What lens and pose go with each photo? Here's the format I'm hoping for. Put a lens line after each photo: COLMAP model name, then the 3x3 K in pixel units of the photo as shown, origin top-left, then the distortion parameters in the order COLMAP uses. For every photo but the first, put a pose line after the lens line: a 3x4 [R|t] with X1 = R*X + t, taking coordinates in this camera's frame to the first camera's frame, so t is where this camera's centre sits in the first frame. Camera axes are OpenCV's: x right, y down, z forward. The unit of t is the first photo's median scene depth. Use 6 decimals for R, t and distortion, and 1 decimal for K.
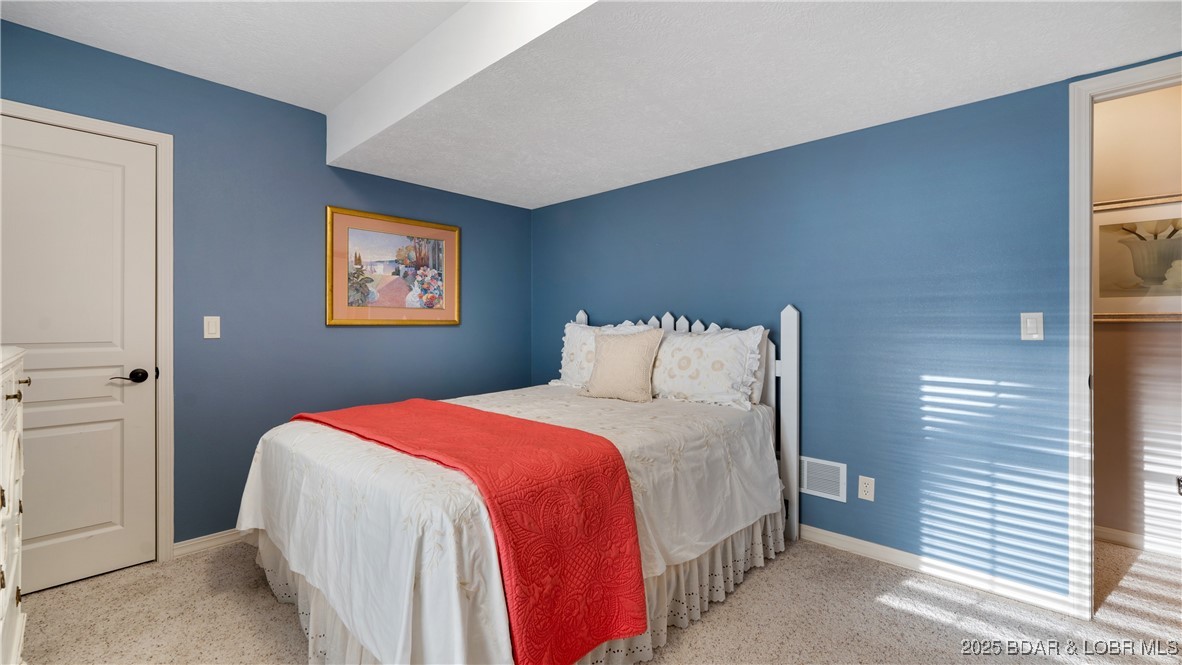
lens RADIAL K [[481.6, 0, 585.1], [0, 481.6, 327.2], [0, 0, 1]] dist [-0.000902, -0.000093]
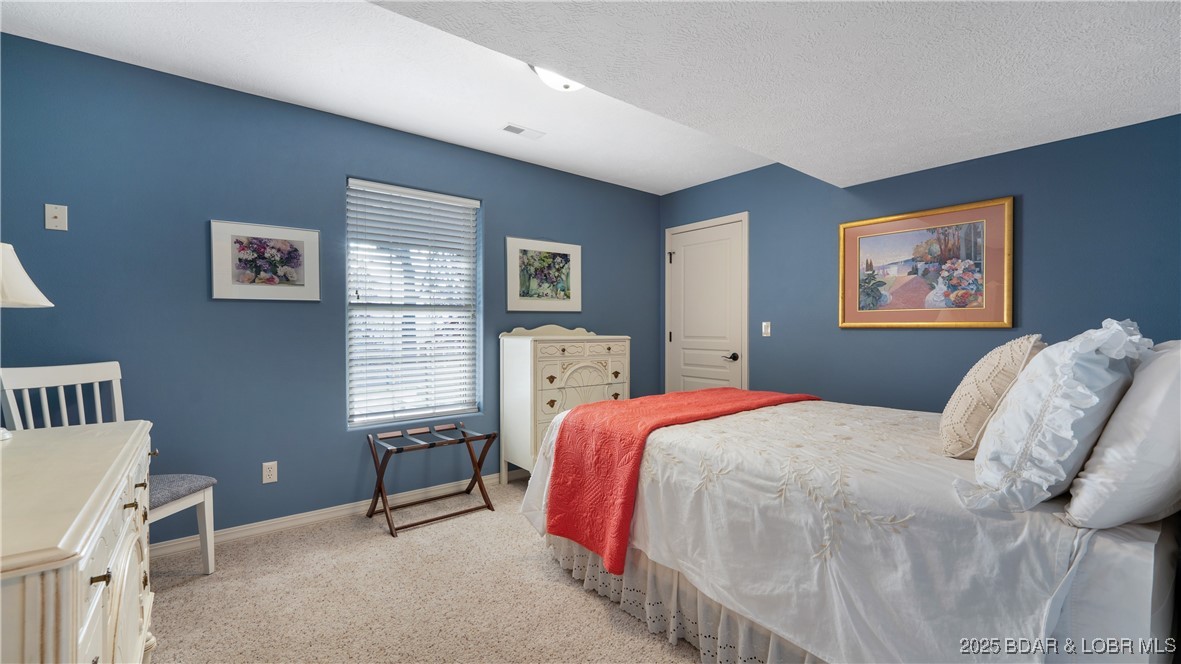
lens RADIAL K [[481.2, 0, 584.6], [0, 481.2, 326.7], [0, 0, 1]] dist [-0.000902, -0.000093]
pose [[-0.127764, -0.000546, -0.991804, 0.609595], [-0.004659, 0.999989, 0.000050, -0.003781], [0.991794, 0.004627, -0.127766, 0.483344]]
